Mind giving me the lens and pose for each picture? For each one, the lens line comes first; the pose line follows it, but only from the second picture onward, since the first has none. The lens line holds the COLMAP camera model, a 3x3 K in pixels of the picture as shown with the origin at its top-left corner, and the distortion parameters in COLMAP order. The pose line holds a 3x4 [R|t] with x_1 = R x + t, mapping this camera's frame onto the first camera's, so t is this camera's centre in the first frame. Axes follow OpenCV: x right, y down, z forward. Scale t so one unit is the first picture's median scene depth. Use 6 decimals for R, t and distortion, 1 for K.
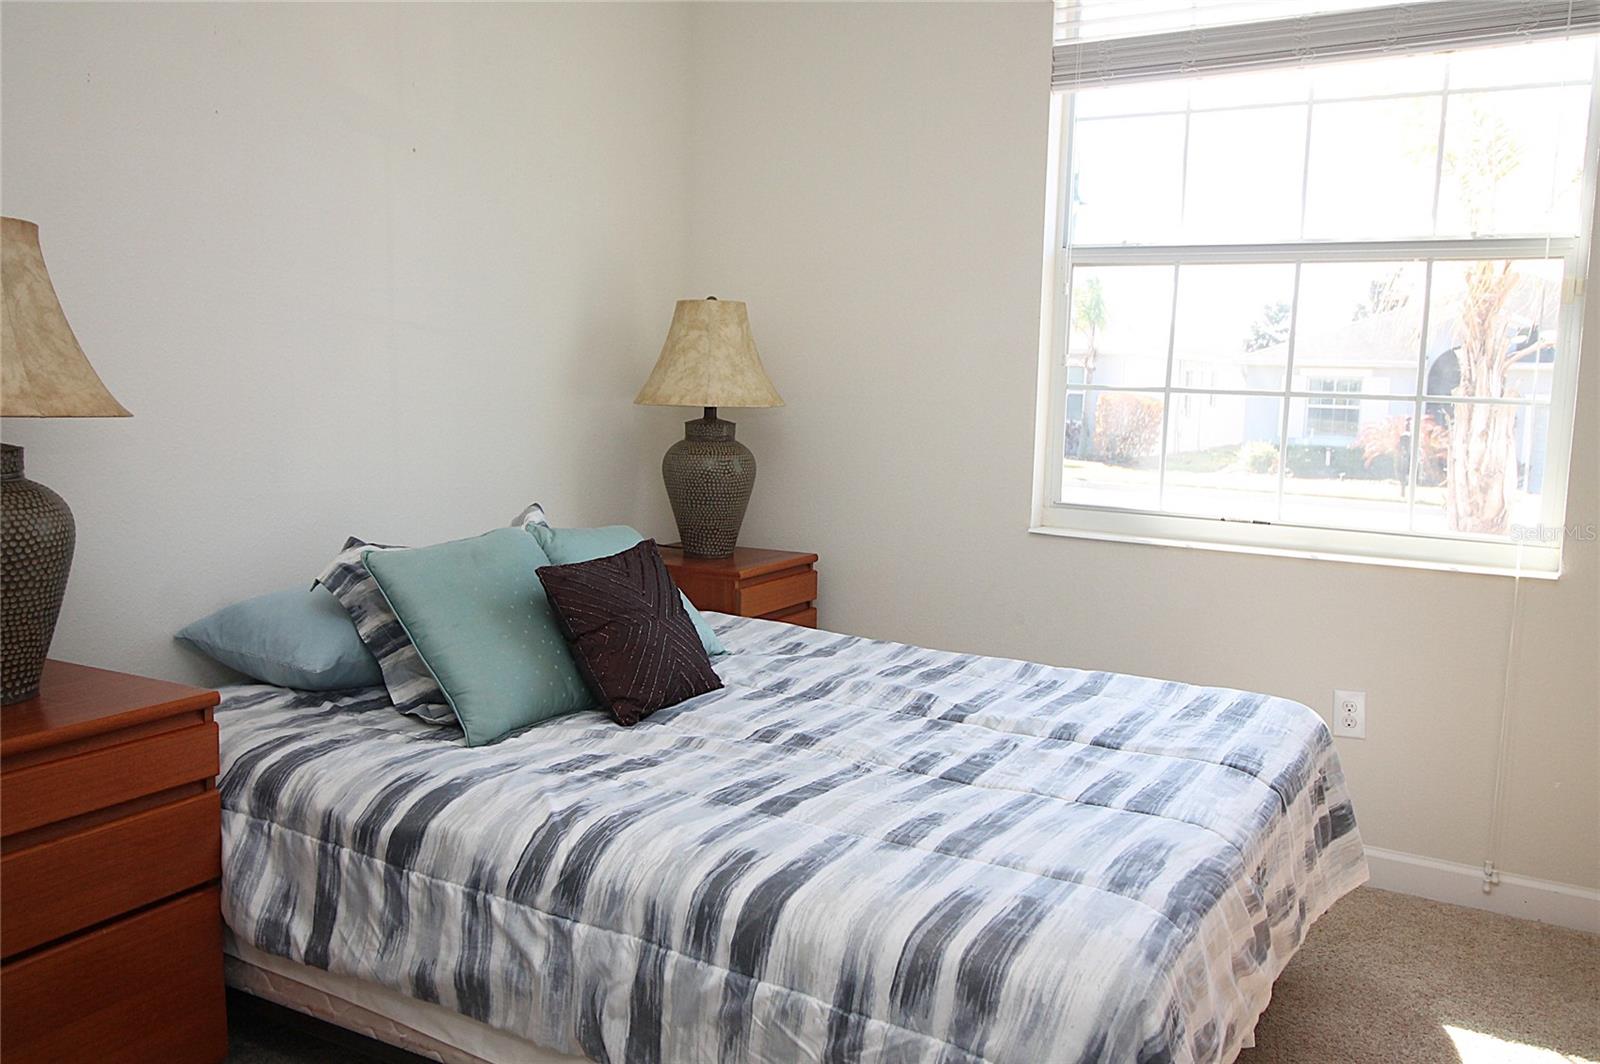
lens RADIAL K [[1274.0, 0, 800.2], [0, 1274.0, 523.2], [0, 0, 1]] dist [0.006438, 0.000293]
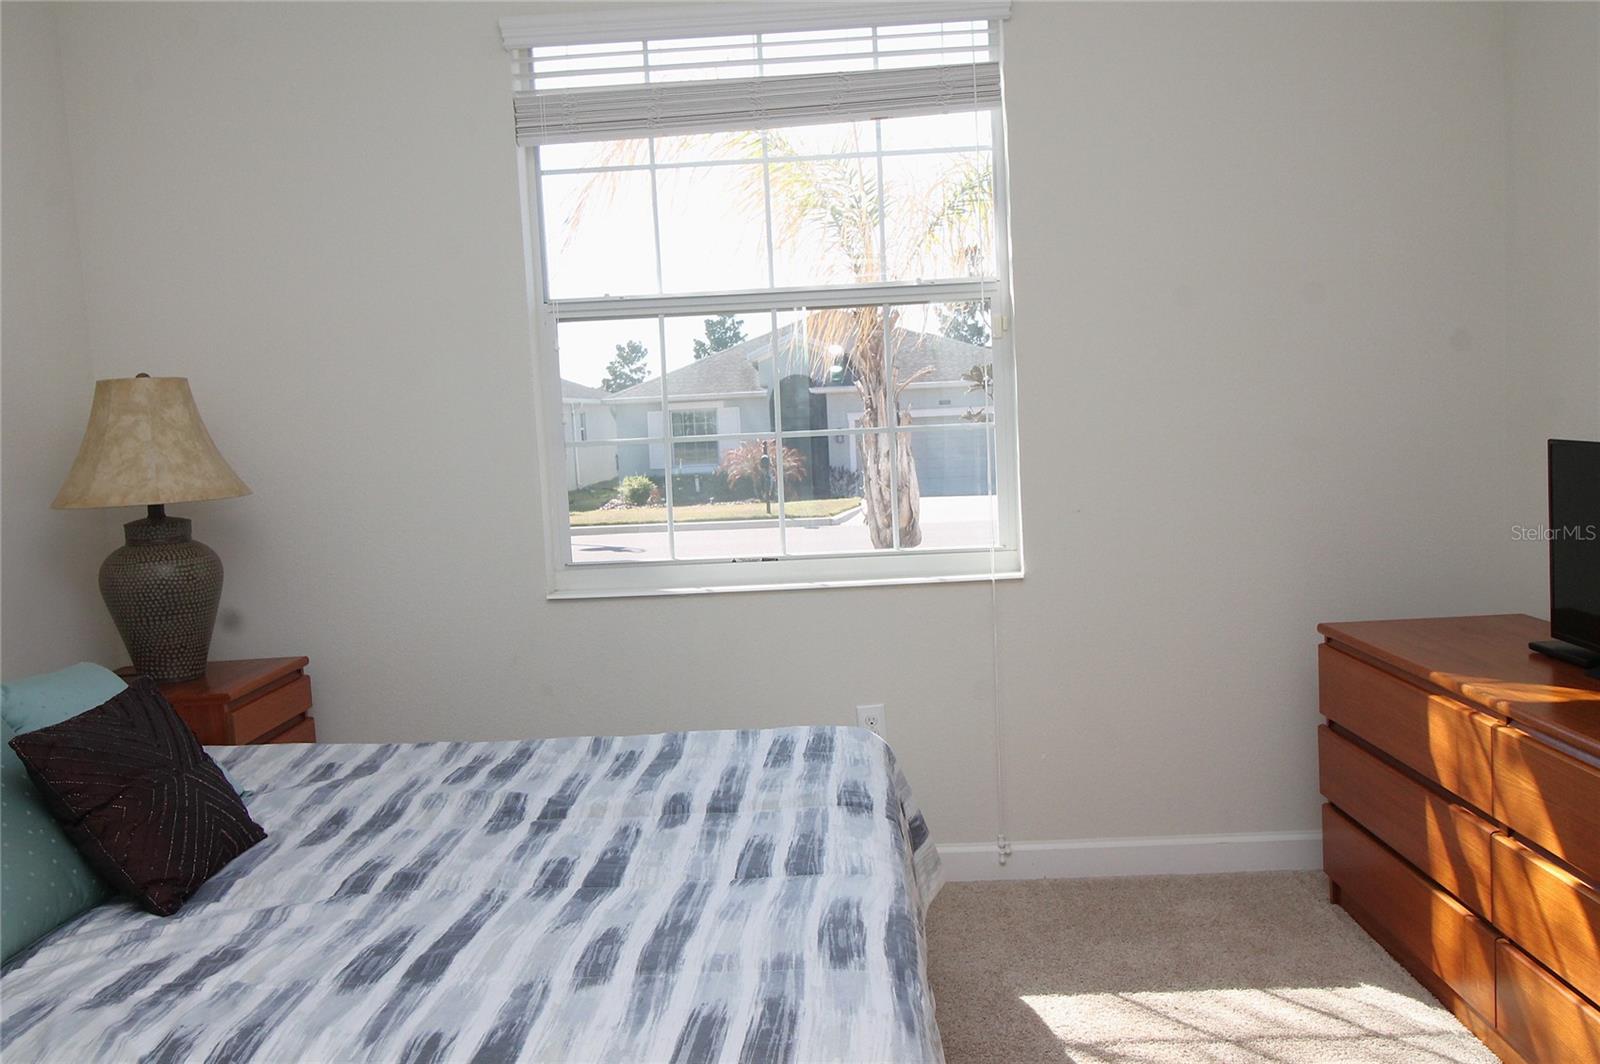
lens RADIAL K [[1274.0, 0, 800.2], [0, 1274.0, 523.2], [0, 0, 1]] dist [0.006438, 0.000293]
pose [[0.882731, -0.111300, 0.456507, -0.118640], [0.128165, 0.991734, -0.006035, -0.027490], [-0.452062, 0.063835, 0.889699, 0.086560]]
